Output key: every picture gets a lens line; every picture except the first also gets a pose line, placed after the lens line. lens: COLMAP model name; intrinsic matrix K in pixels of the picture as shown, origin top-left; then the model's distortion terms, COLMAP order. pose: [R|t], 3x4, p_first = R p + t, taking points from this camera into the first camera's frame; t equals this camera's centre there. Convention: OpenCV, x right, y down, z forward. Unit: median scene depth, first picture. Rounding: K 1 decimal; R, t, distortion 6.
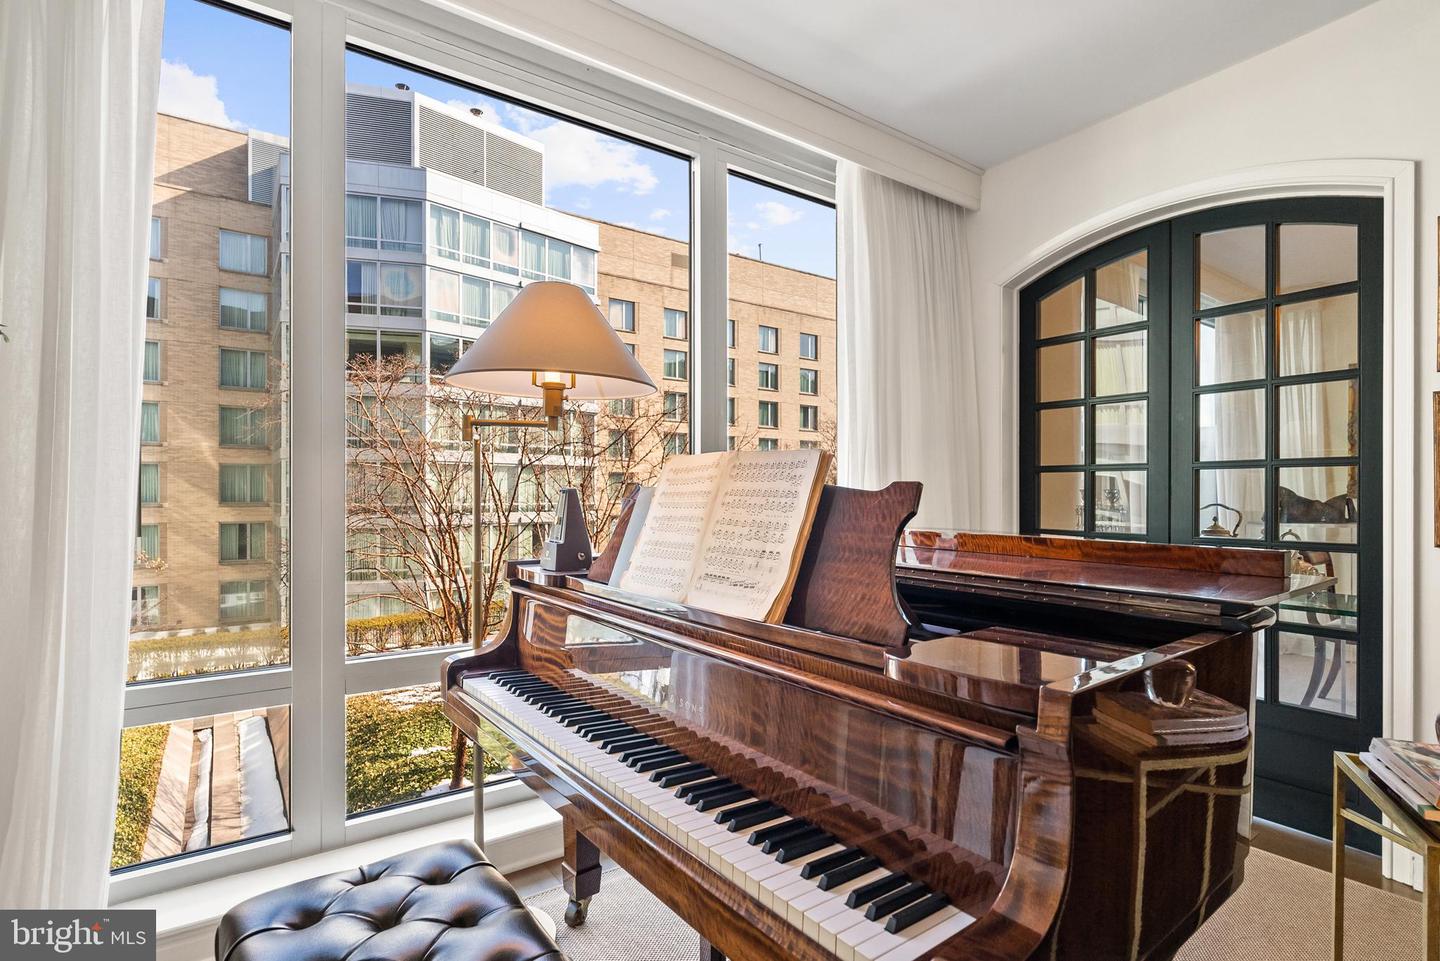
lens RADIAL K [[724.6, 0, 717.8], [0, 724.6, 488.5], [0, 0, 1]] dist [0.000160, 0.000113]
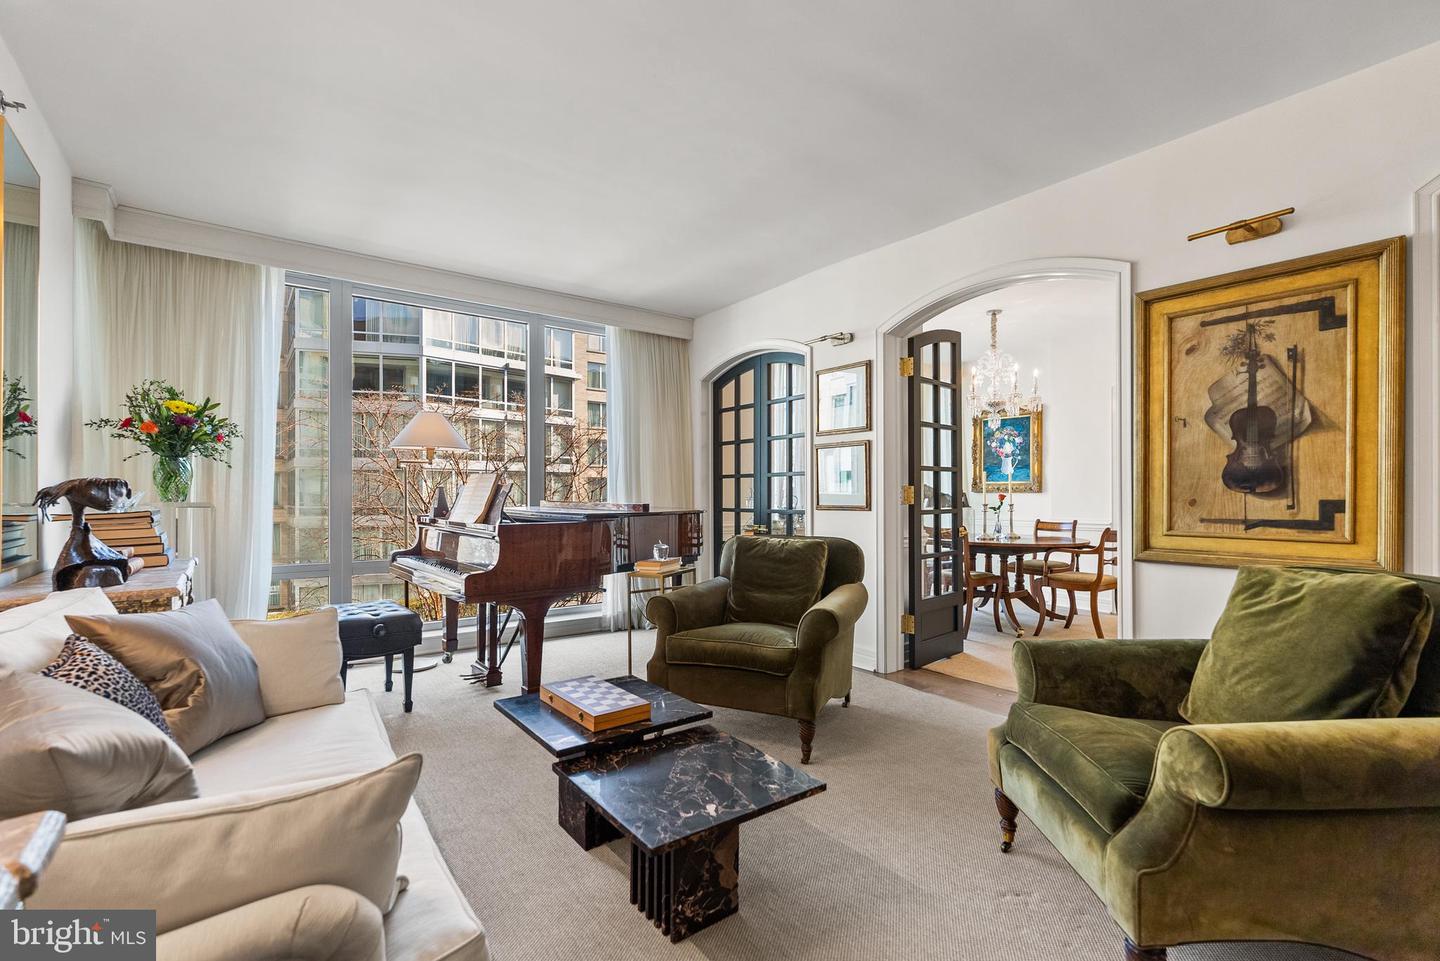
lens RADIAL K [[658.8, 0, 720.8], [0, 658.8, 487.3], [0, 0, 1]] dist [0.002675, 0.000328]
pose [[0.999363, -0.007287, 0.034935, 0.377959], [0.007438, 0.999963, -0.004213, 0.009615], [-0.034903, 0.004471, 0.999381, -0.738595]]
